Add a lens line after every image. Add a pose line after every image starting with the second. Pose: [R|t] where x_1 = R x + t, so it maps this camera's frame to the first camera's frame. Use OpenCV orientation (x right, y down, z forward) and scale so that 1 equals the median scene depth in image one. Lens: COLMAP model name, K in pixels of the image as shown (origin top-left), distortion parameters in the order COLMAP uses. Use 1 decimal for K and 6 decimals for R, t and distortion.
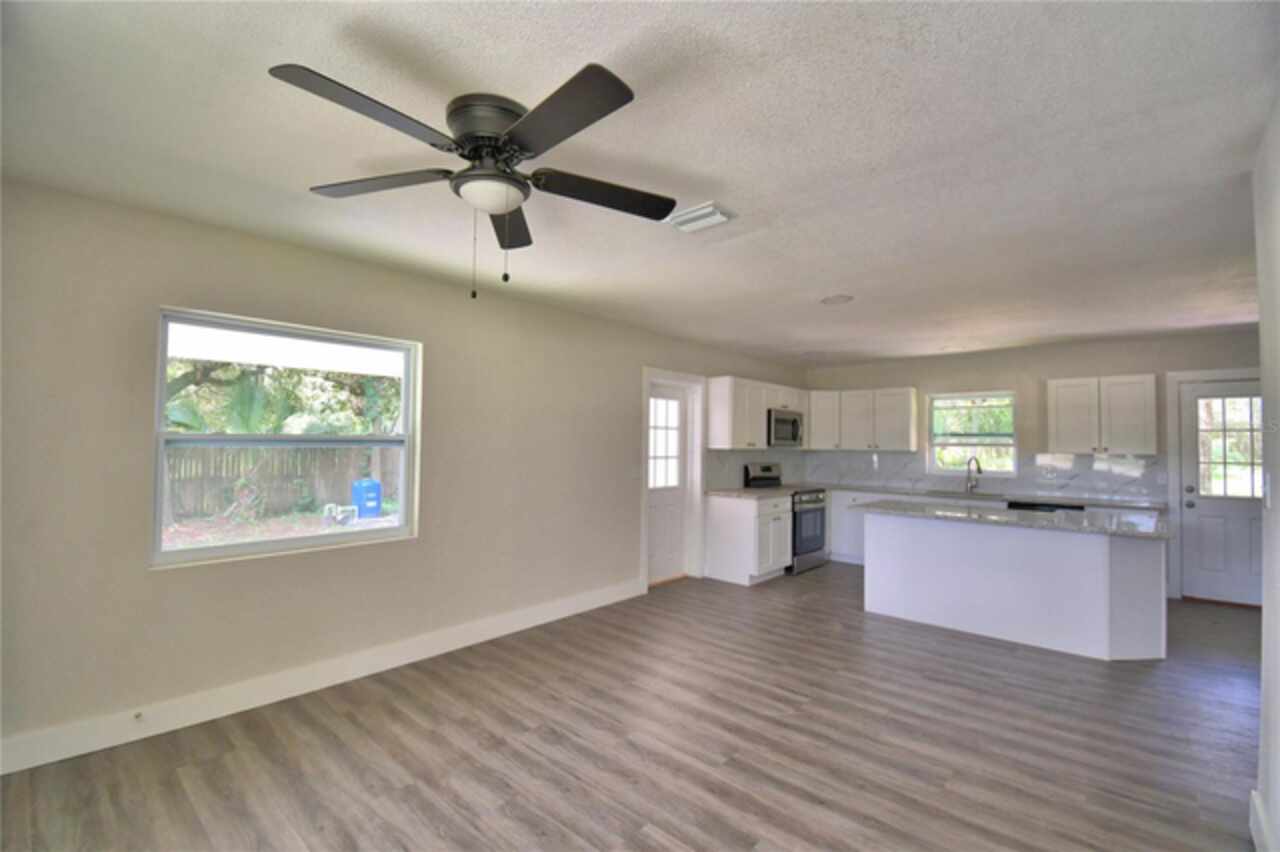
lens RADIAL K [[571.2, 0, 640.0], [0, 571.2, 426.0], [0, 0, 1]] dist [0.001053, -0.013803]
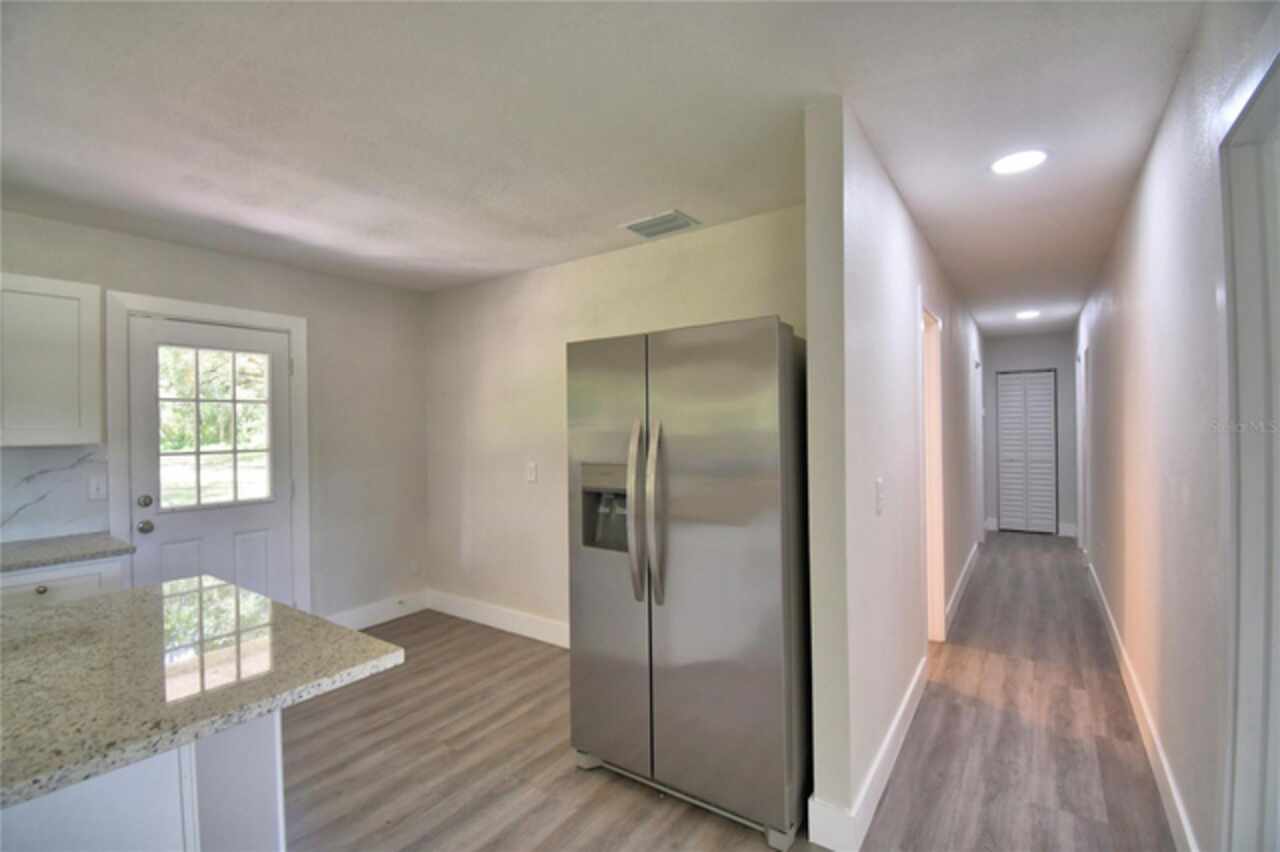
lens RADIAL K [[568.4, 0, 631.3], [0, 568.4, 427.0], [0, 0, 1]] dist [0.010347, -0.019120]
pose [[-0.130348, -0.010042, 0.991417, 0.291864], [-0.016045, 0.999839, 0.008018, 0.020436], [-0.991338, -0.014862, -0.130488, 0.507236]]
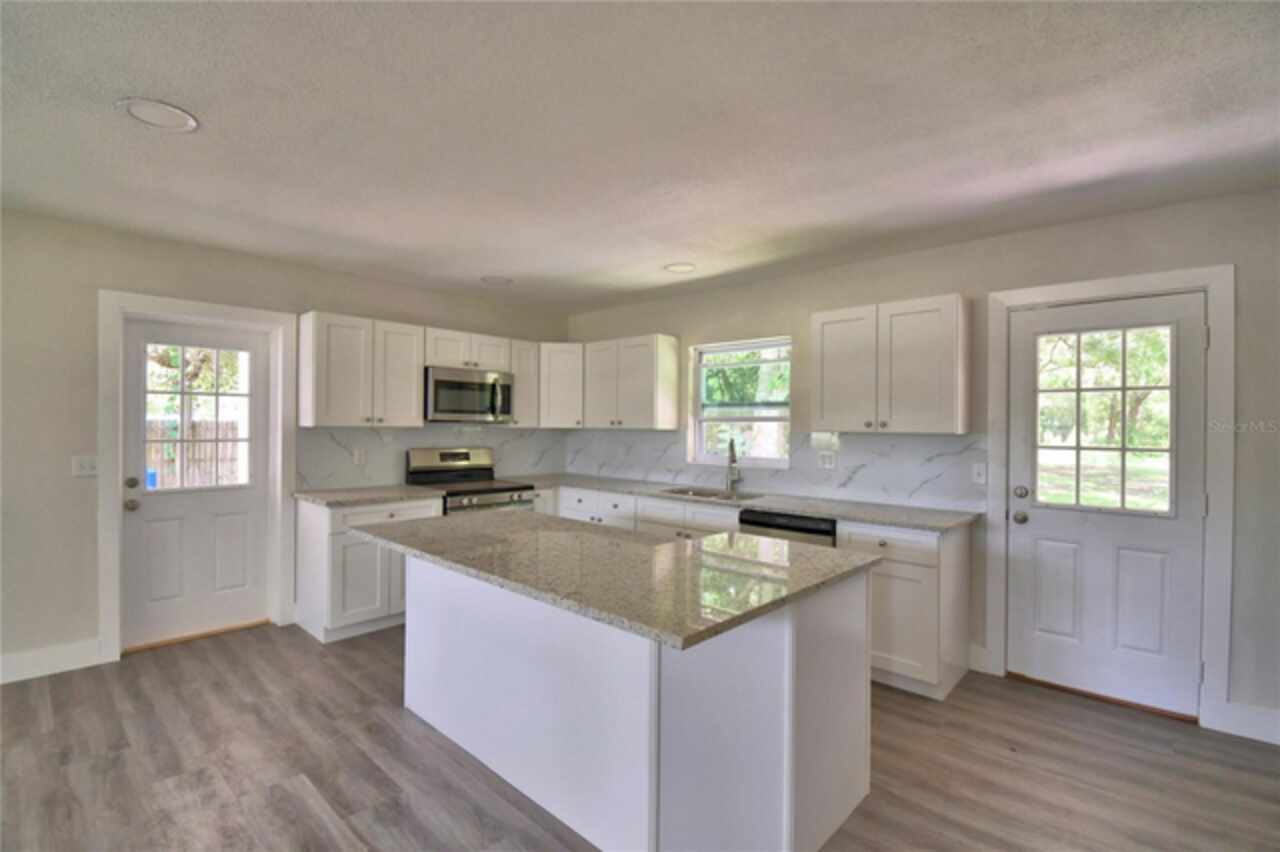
lens RADIAL K [[581.9, 0, 642.0], [0, 581.9, 431.8], [0, 0, 1]] dist [0.012539, -0.021617]
pose [[0.999986, -0.004476, -0.002917, 0.504826], [0.004604, 0.998952, 0.045536, 0.017413], [0.002710, -0.045549, 0.998958, 0.344362]]
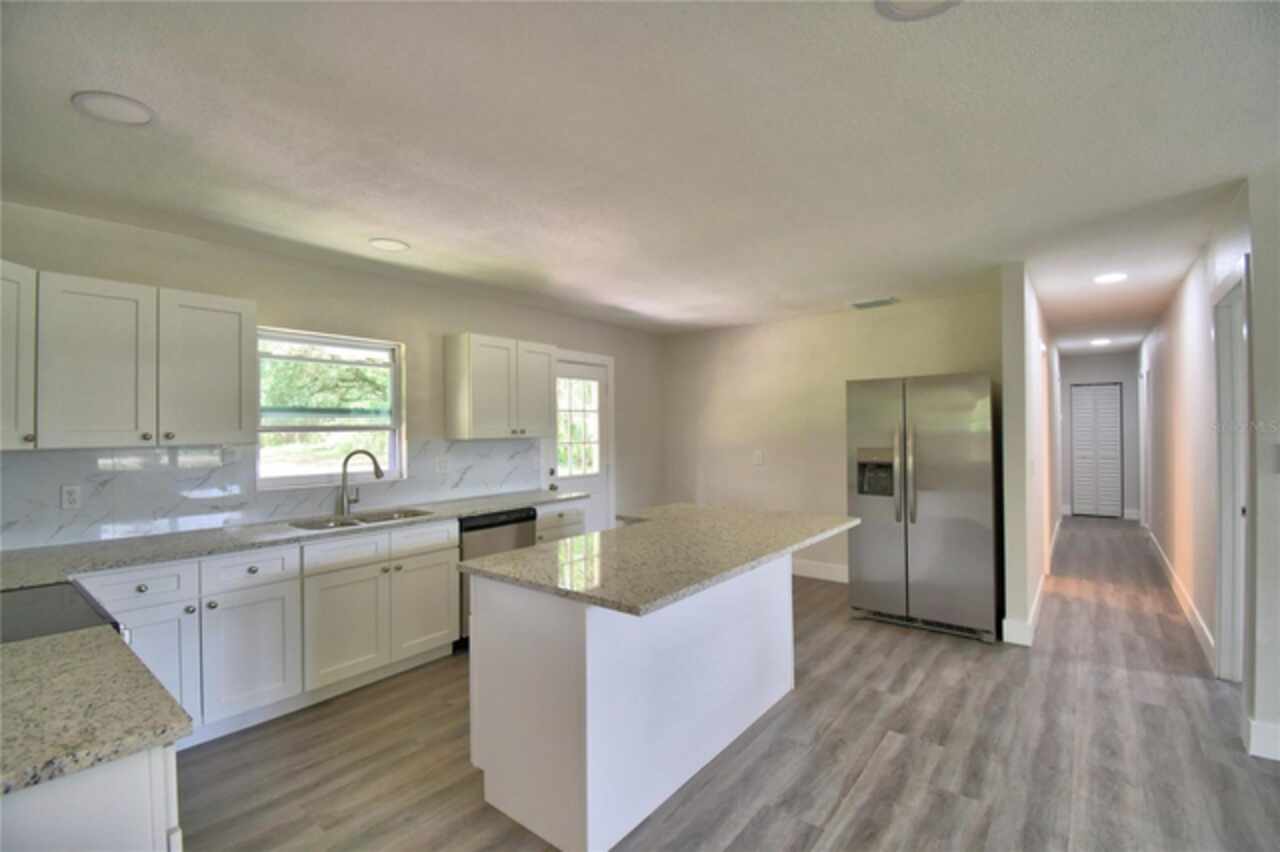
lens RADIAL K [[568.4, 0, 631.3], [0, 568.4, 427.0], [0, 0, 1]] dist [0.010347, -0.019120]
pose [[-0.070258, -0.006195, 0.997510, 0.008422], [-0.019688, 0.999795, 0.004822, 0.024986], [-0.997335, -0.019300, -0.070365, 0.811413]]
